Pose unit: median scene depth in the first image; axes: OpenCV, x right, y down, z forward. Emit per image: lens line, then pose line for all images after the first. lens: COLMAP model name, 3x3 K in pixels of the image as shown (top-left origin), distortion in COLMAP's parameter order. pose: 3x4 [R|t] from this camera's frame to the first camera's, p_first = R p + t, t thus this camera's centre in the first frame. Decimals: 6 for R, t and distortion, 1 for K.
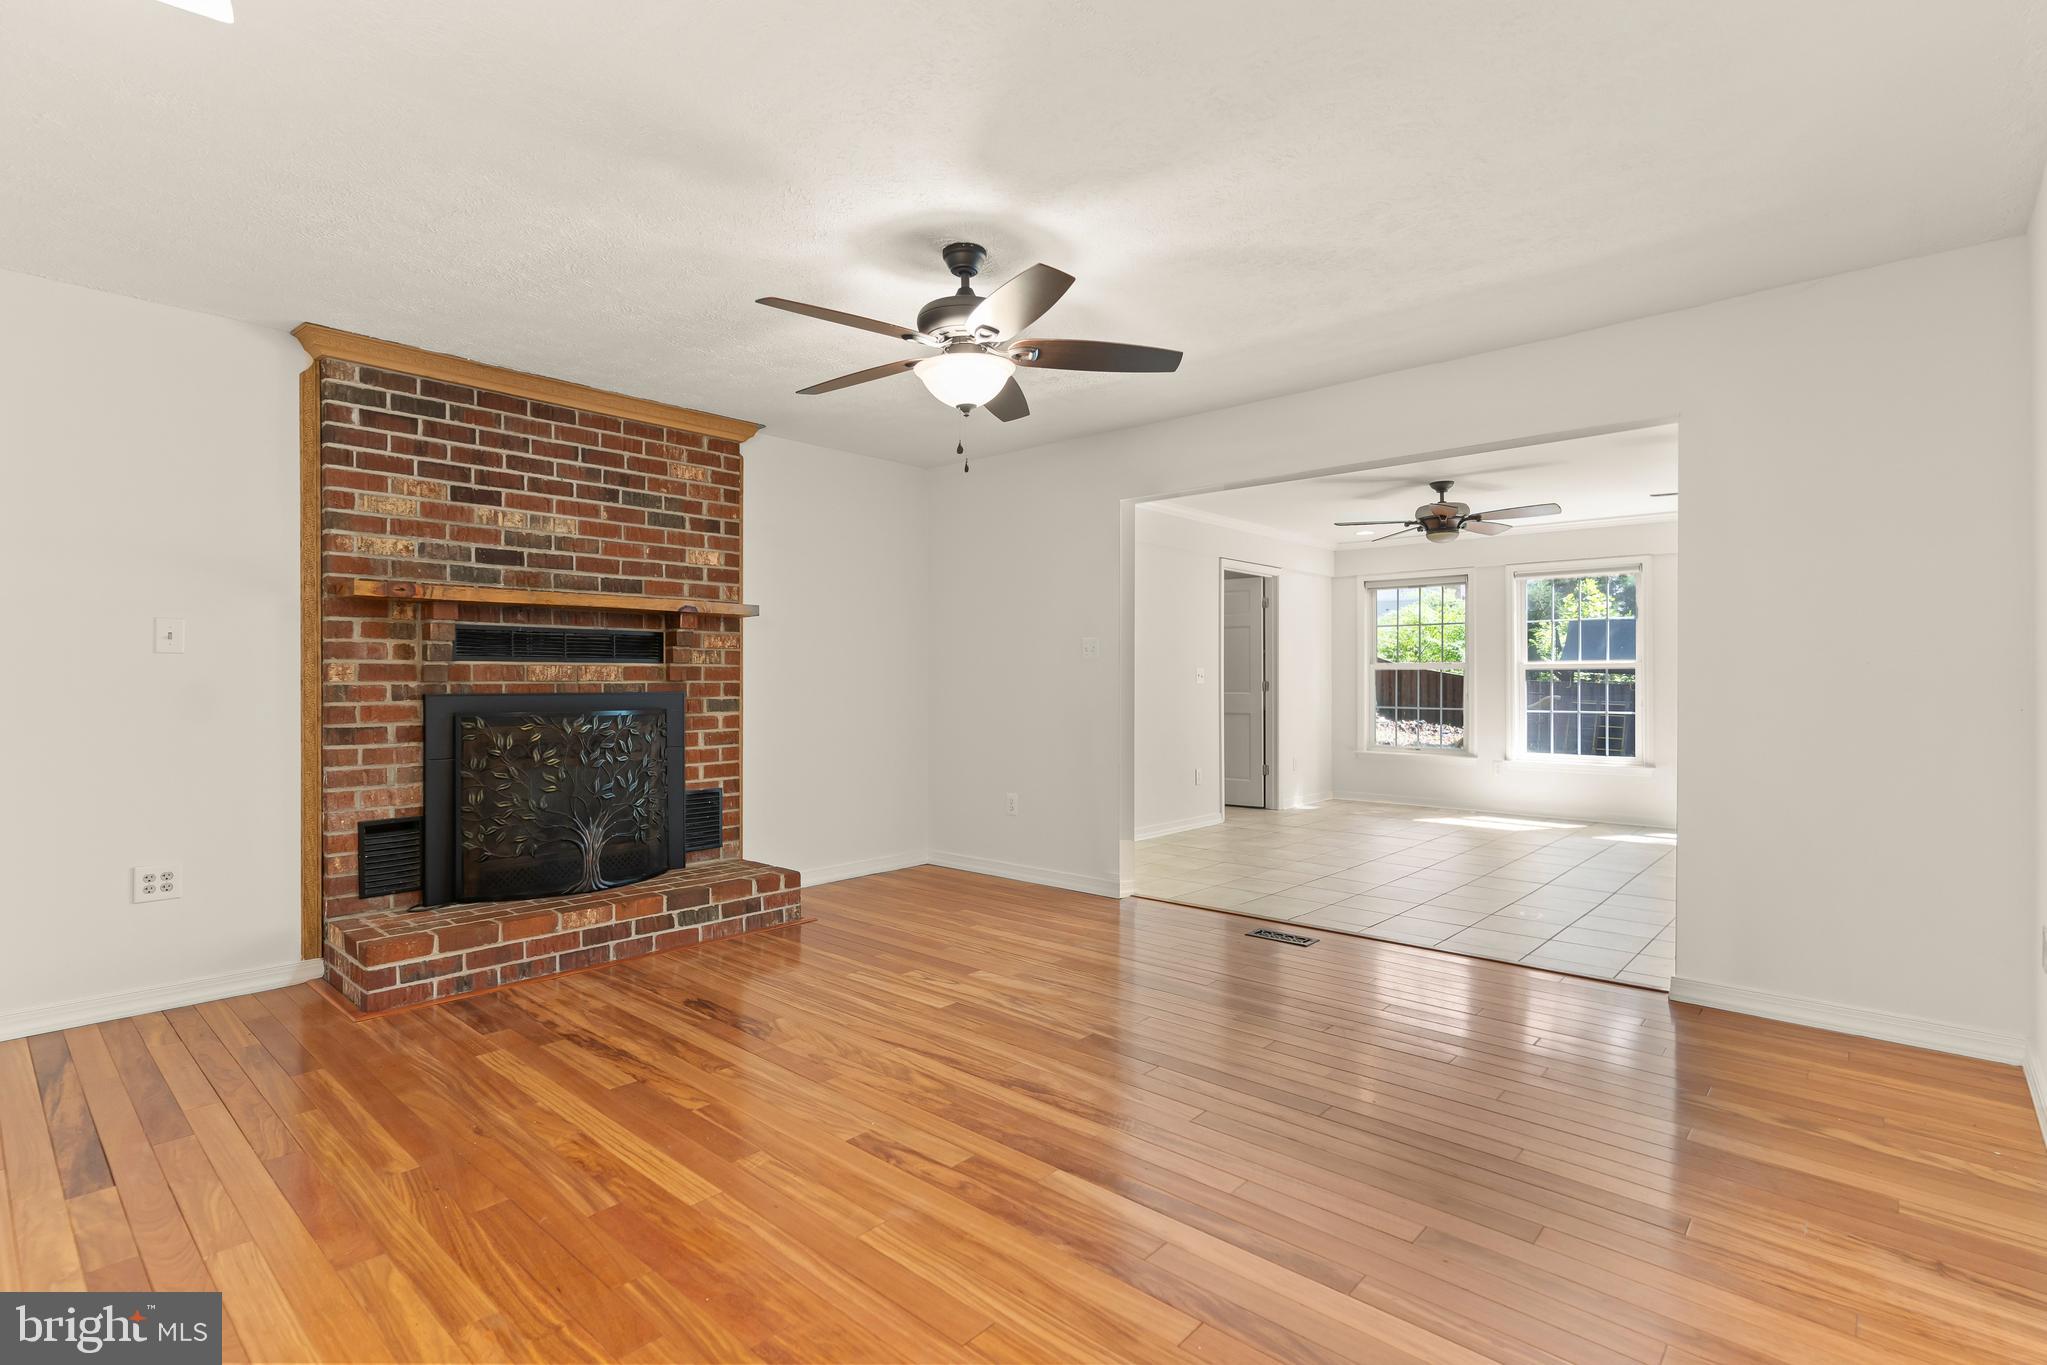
lens RADIAL K [[986.2, 0, 1012.6], [0, 986.2, 677.3], [0, 0, 1]] dist [0.000552, -0.000940]
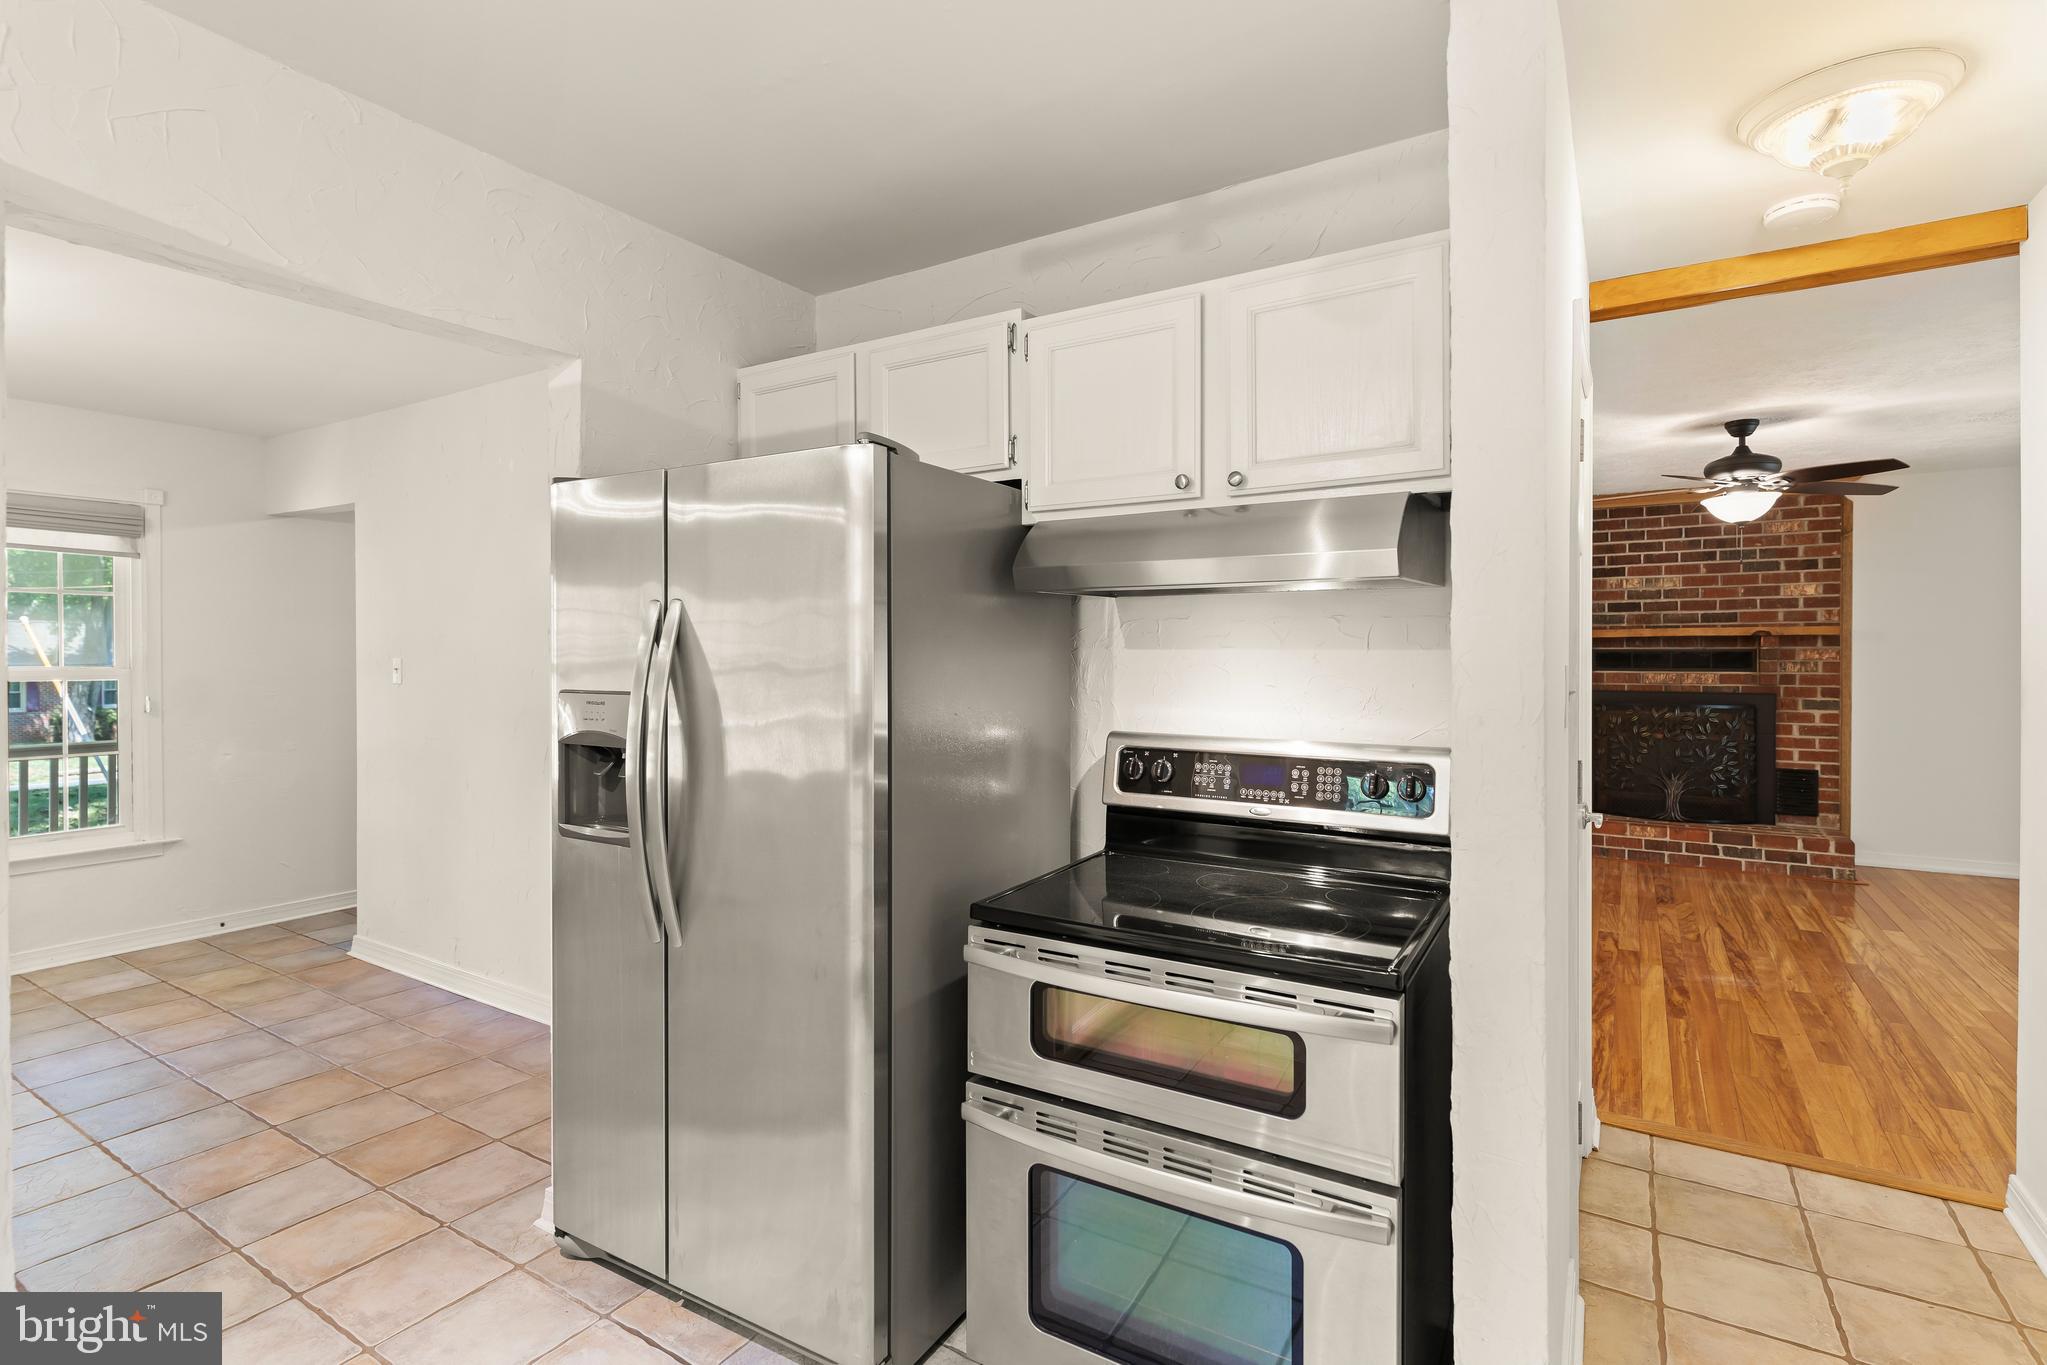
lens RADIAL K [[986.2, 0, 1020.9], [0, 986.2, 660.8], [0, 0, 1]] dist [0.000552, -0.000940]
pose [[0.182981, 0.007038, -0.983091, 0.849624], [0.002795, 0.999967, 0.007679, -0.045469], [0.983112, -0.004153, 0.182955, -0.264962]]
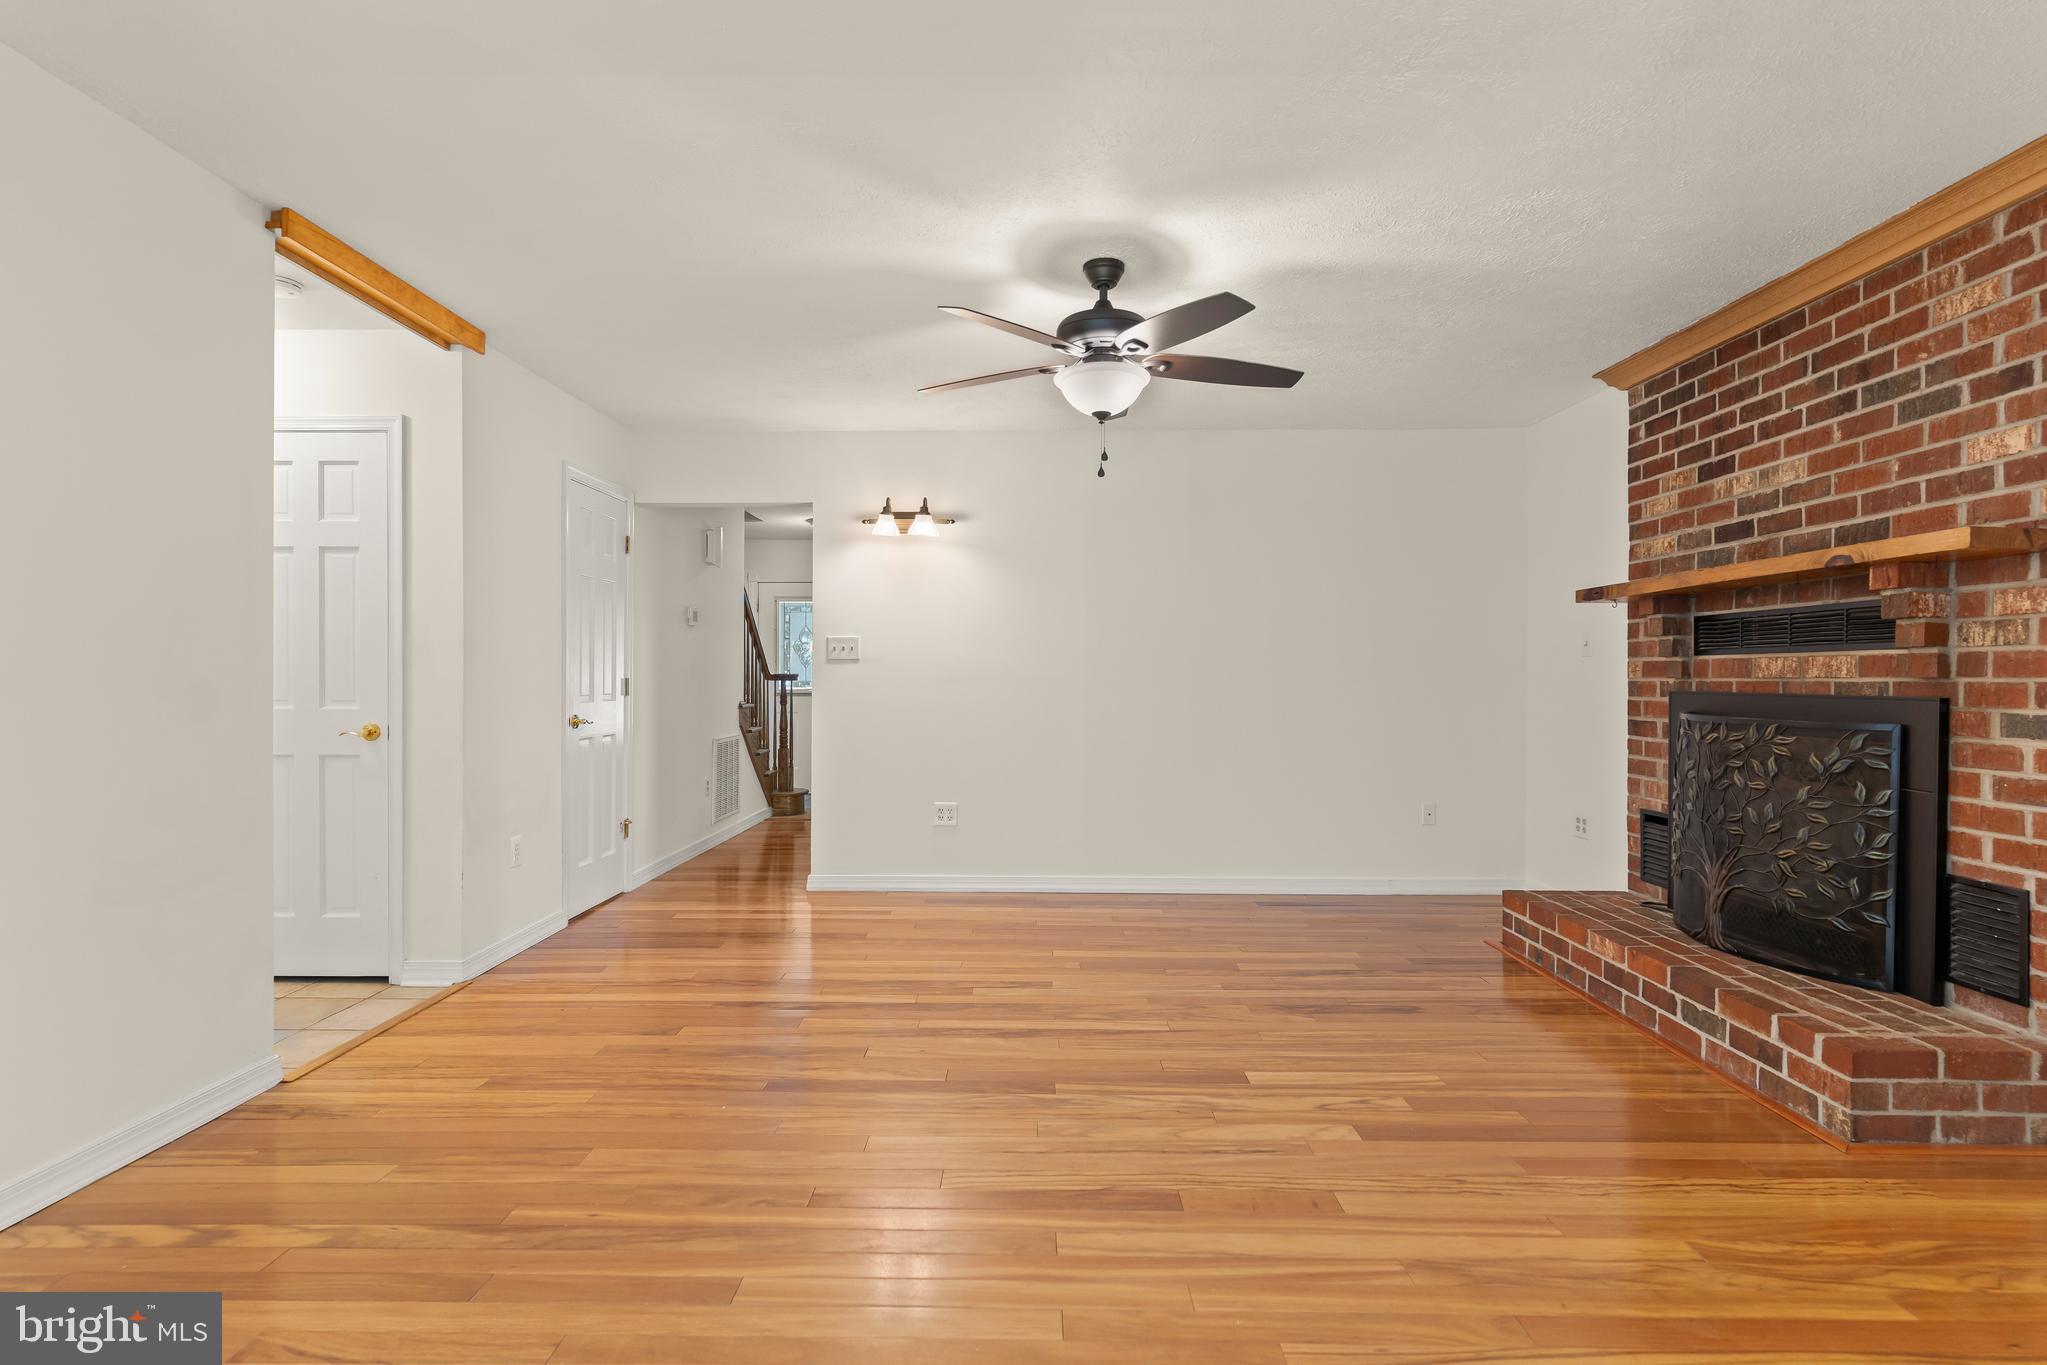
lens RADIAL K [[986.2, 0, 1019.3], [0, 986.2, 683.9], [0, 0, 1]] dist [0.000552, -0.000940]
pose [[-0.752876, 0.004664, -0.658146, 0.473472], [0.001378, 0.999984, 0.005510, 0.003386], [0.658161, 0.003241, -0.752870, 1.159718]]
